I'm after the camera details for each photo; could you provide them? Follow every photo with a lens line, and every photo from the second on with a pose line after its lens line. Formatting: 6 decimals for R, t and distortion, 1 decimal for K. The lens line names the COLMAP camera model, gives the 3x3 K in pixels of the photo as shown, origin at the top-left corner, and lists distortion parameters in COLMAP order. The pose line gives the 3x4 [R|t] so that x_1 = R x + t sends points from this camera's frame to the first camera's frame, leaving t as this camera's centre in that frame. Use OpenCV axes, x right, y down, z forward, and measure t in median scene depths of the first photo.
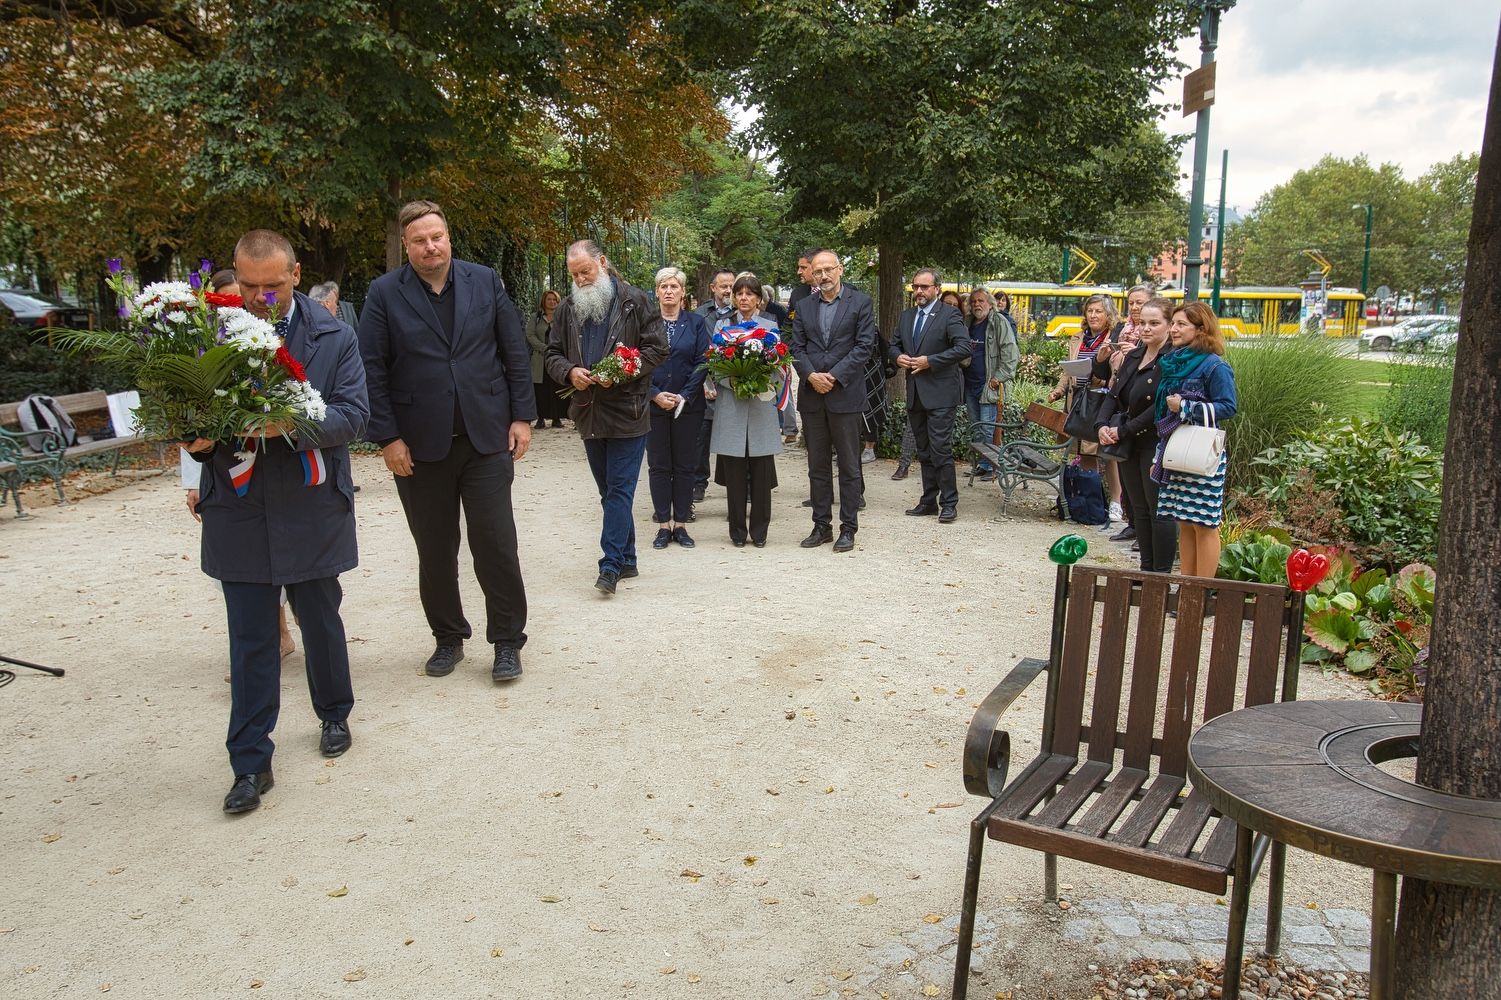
lens RADIAL K [[1991.6, 0, 750.5], [0, 1991.6, 500.0], [0, 0, 1]] dist [0.042103, 0.088353]
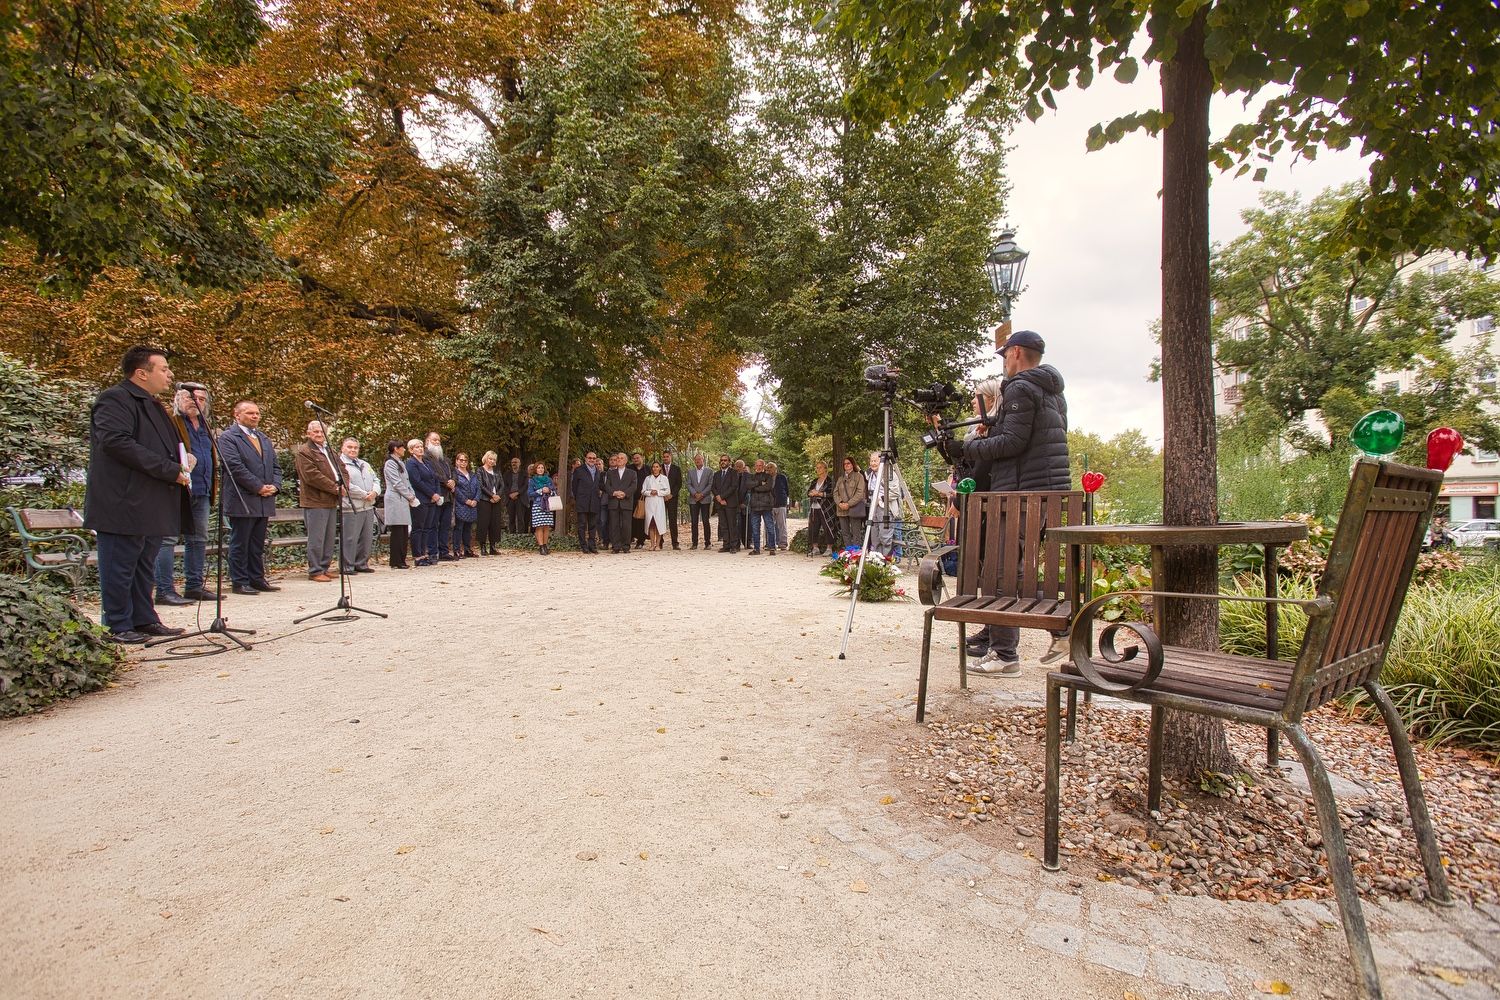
lens RADIAL K [[1234.8, 0, 751.2], [0, 1234.8, 505.7], [0, 0, 1]] dist [-0.094948, 0.018215]
pose [[0.997877, 0.019598, 0.062105, -0.100207], [0.000128, 0.953051, -0.302810, 0.345006], [-0.065123, 0.302176, 0.951025, -0.070715]]
